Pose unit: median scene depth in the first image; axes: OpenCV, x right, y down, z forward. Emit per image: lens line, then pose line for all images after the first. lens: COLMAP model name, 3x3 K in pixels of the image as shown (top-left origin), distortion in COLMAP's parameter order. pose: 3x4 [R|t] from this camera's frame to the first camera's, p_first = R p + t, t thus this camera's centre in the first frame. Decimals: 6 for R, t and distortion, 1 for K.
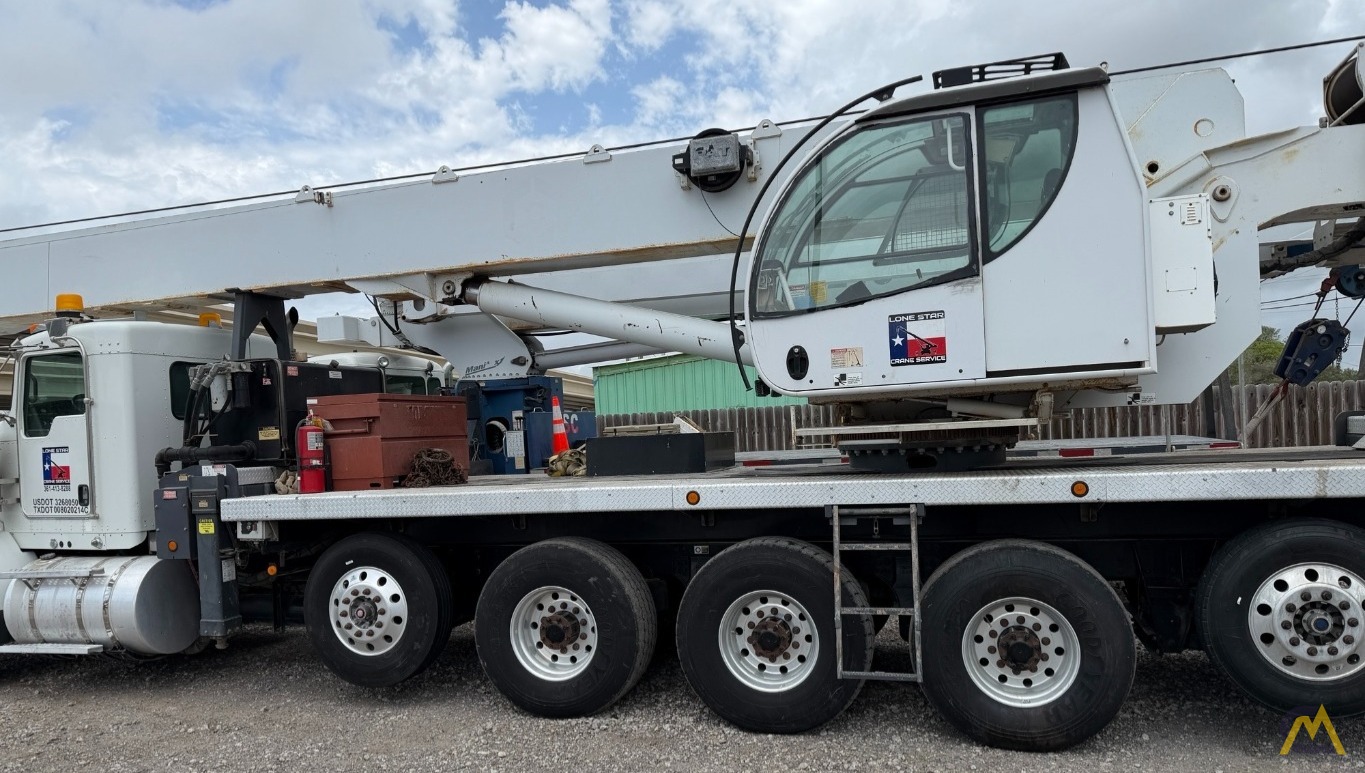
lens RADIAL K [[957.6, 0, 667.3], [0, 957.6, 440.4], [0, 0, 1]] dist [0.097545, -0.134577]
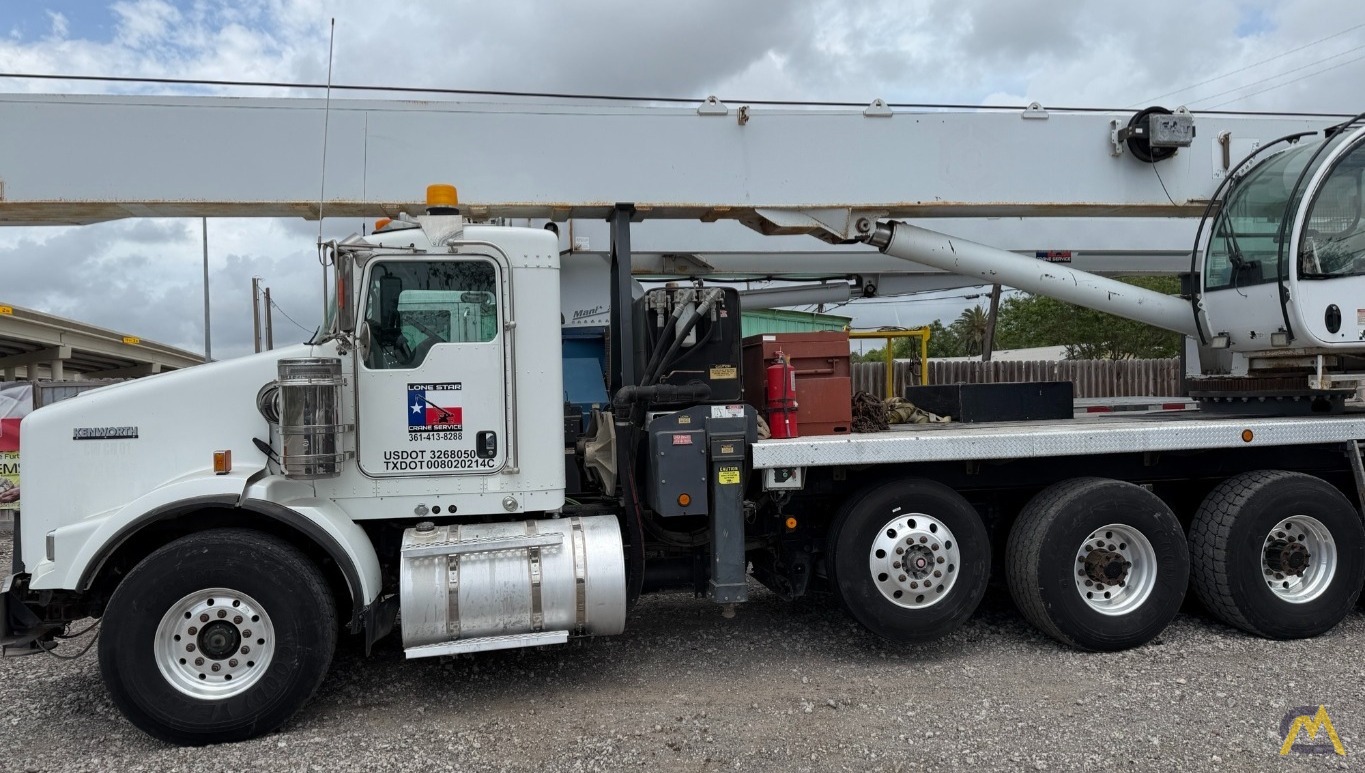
lens RADIAL K [[968.1, 0, 682.5], [0, 968.1, 386.5], [0, 0, 1]] dist [0.103092, -0.134017]
pose [[0.878420, 0.020667, 0.477443, -0.903692], [-0.006346, 0.999481, -0.031588, 0.036067], [-0.477848, 0.024718, 0.878095, 0.254760]]
